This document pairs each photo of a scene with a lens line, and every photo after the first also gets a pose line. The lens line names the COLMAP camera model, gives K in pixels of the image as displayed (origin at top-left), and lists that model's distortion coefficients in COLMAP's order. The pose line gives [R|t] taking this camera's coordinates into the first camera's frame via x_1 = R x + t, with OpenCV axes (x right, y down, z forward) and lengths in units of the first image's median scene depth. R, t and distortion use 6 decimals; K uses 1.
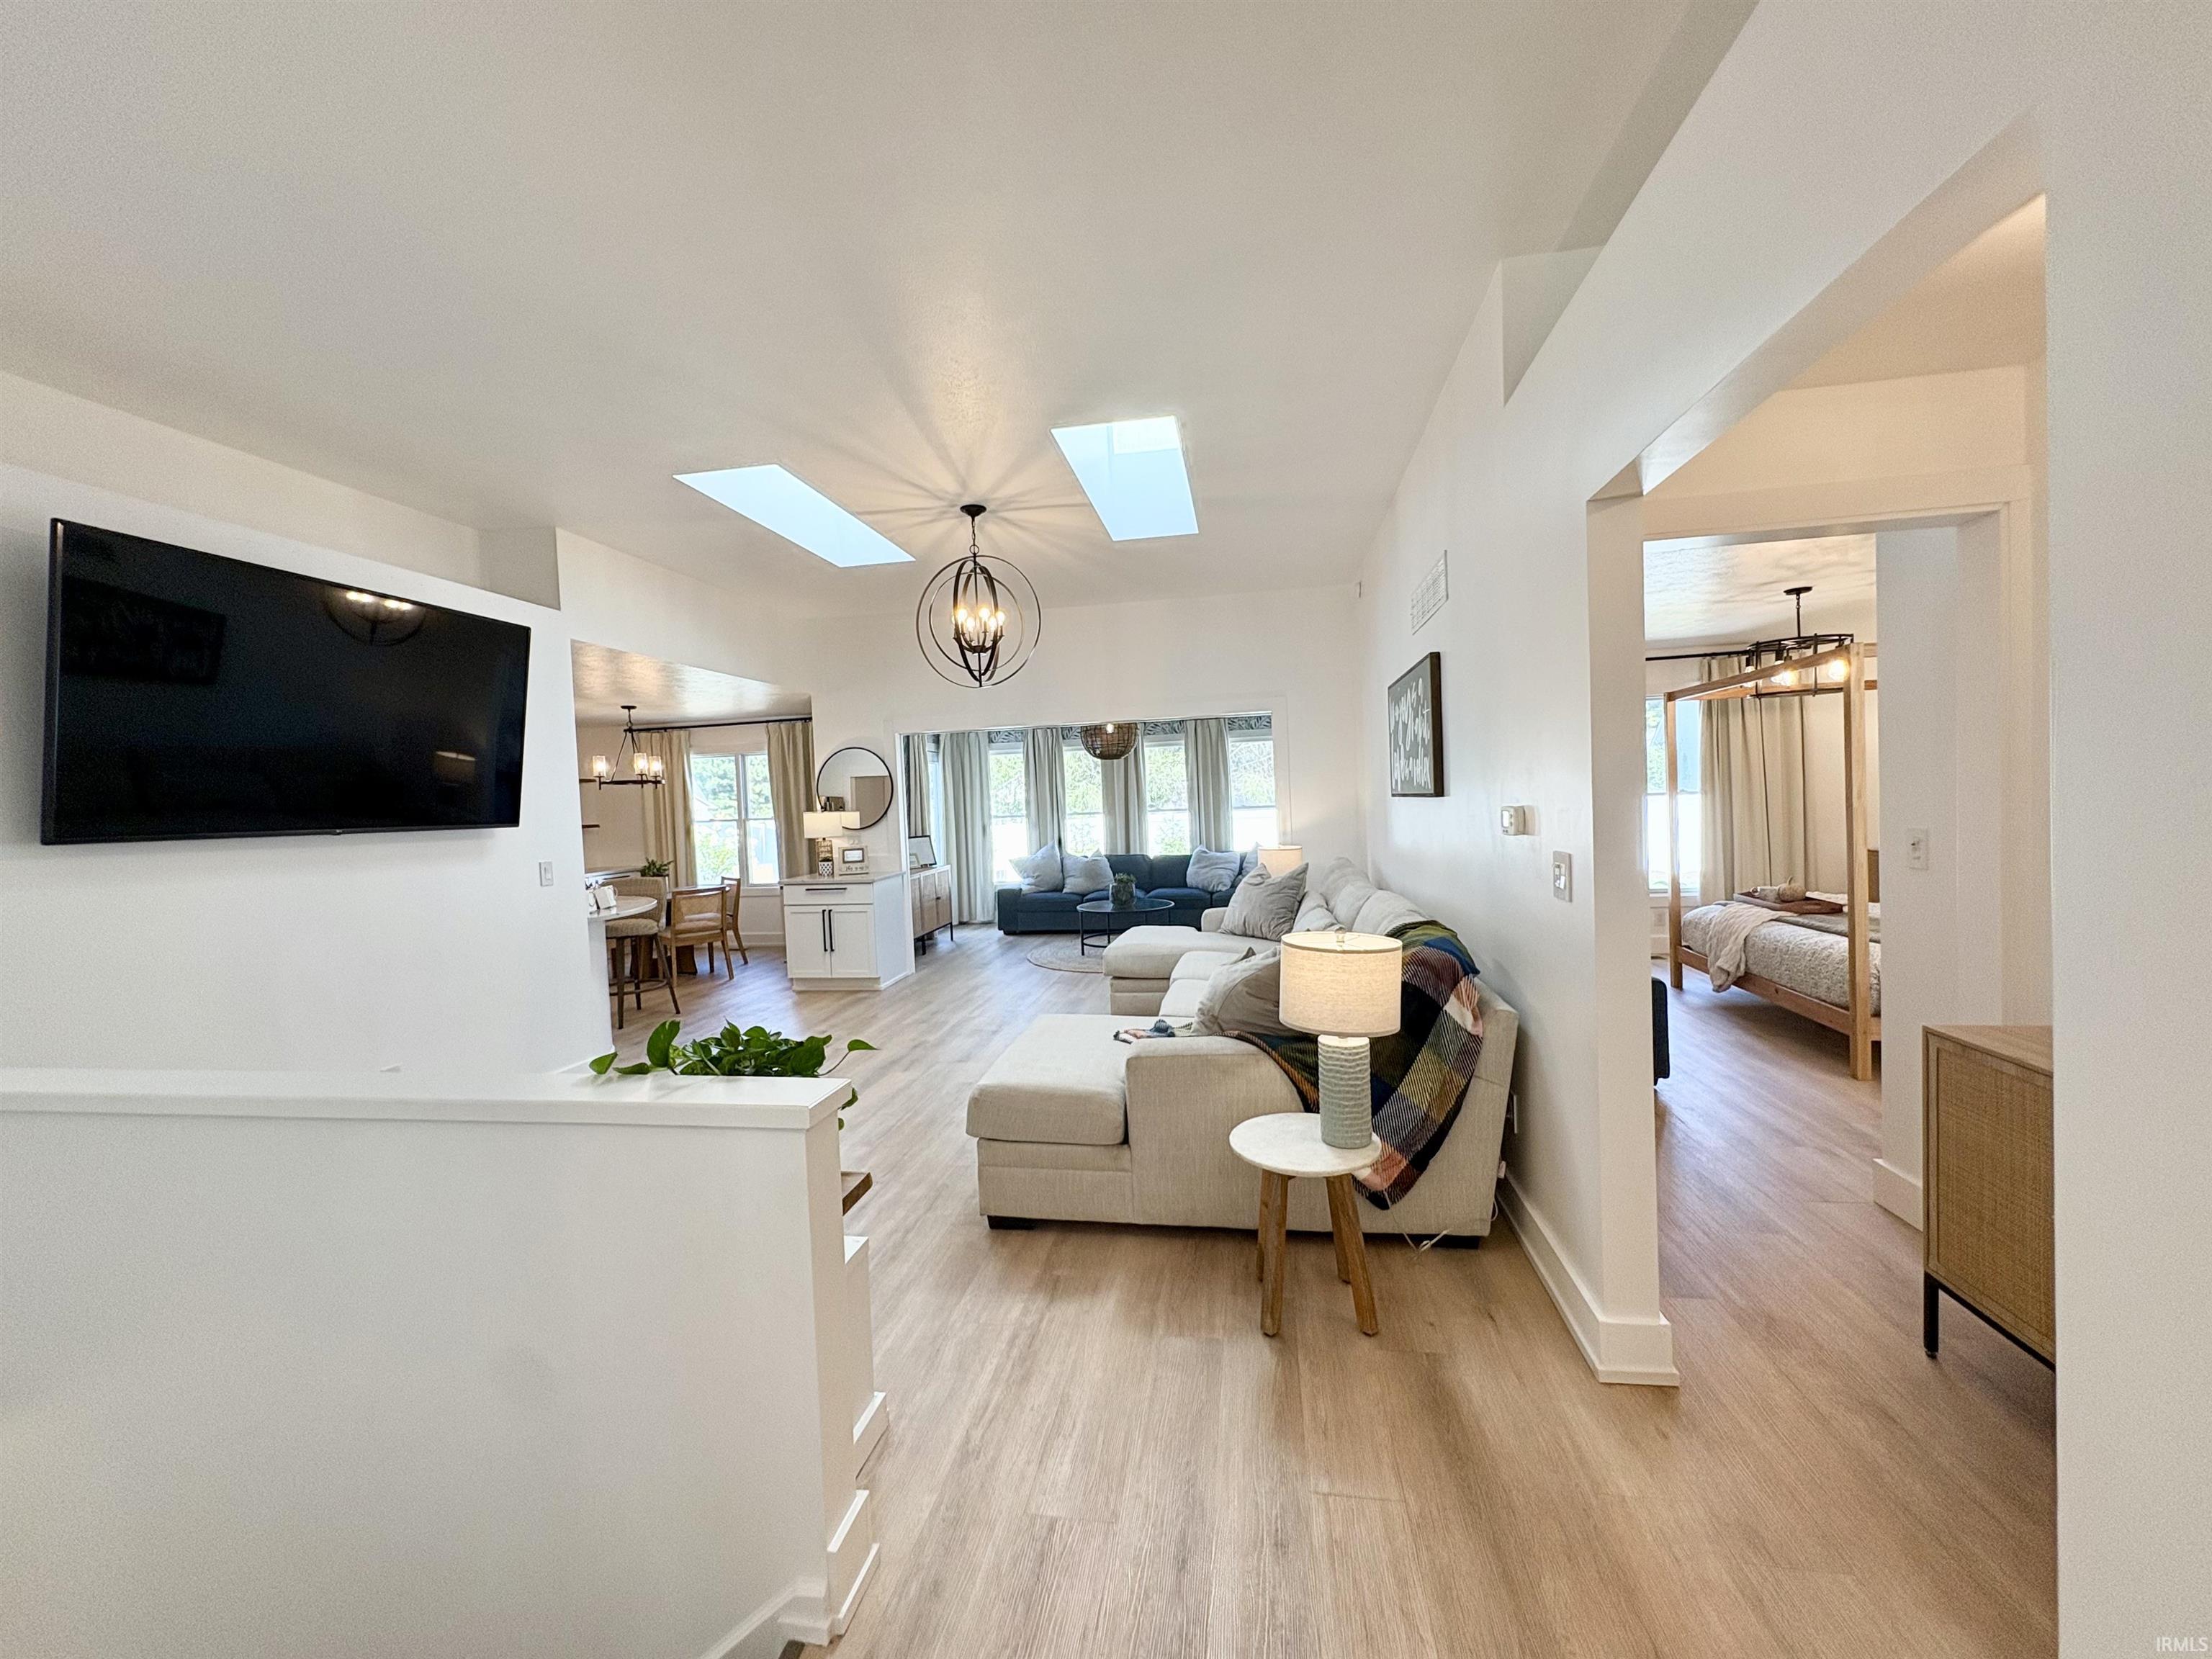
lens RADIAL K [[878.0, 0, 1104.8], [0, 878.0, 824.0], [0, 0, 1]] dist [-0.000309, -0.000012]
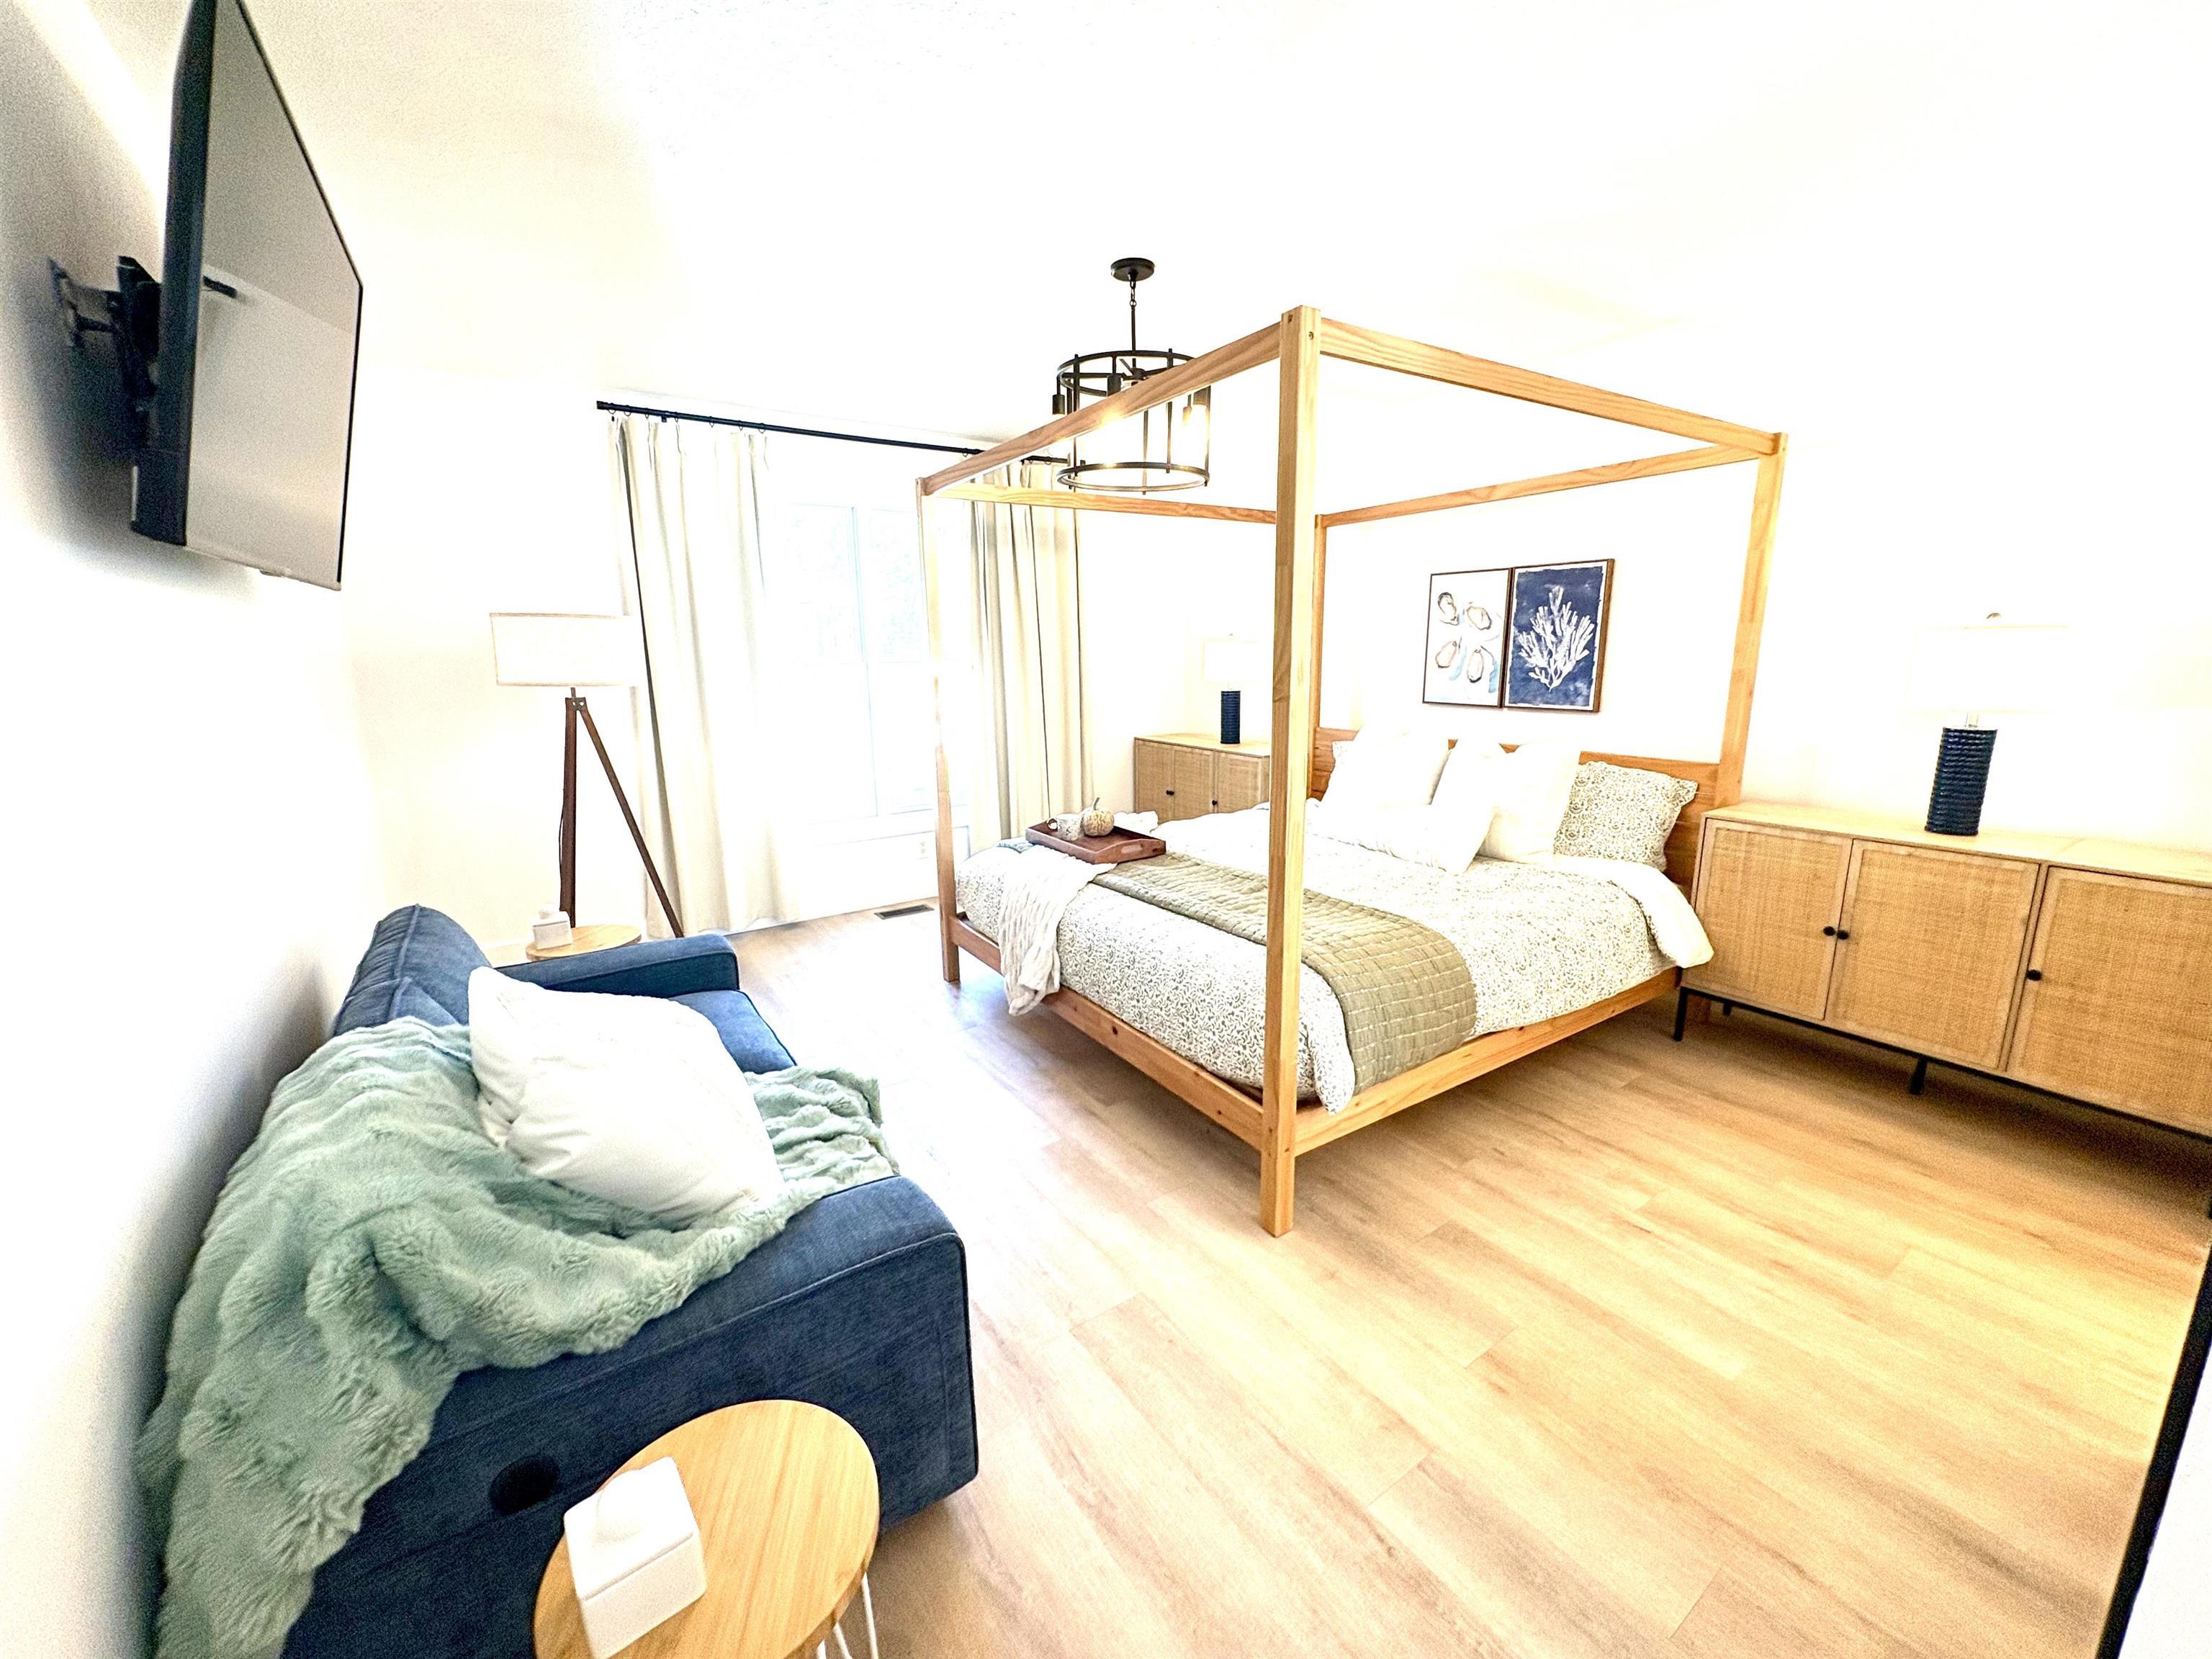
lens RADIAL K [[878.0, 0, 1105.2], [0, 878.0, 835.0], [0, 0, 1]] dist [-0.000309, -0.000012]
pose [[0.712951, -0.119896, 0.690888, 0.337590], [0.010525, 0.986993, 0.160420, -0.018466], [-0.701135, -0.107100, 0.704939, 0.539636]]
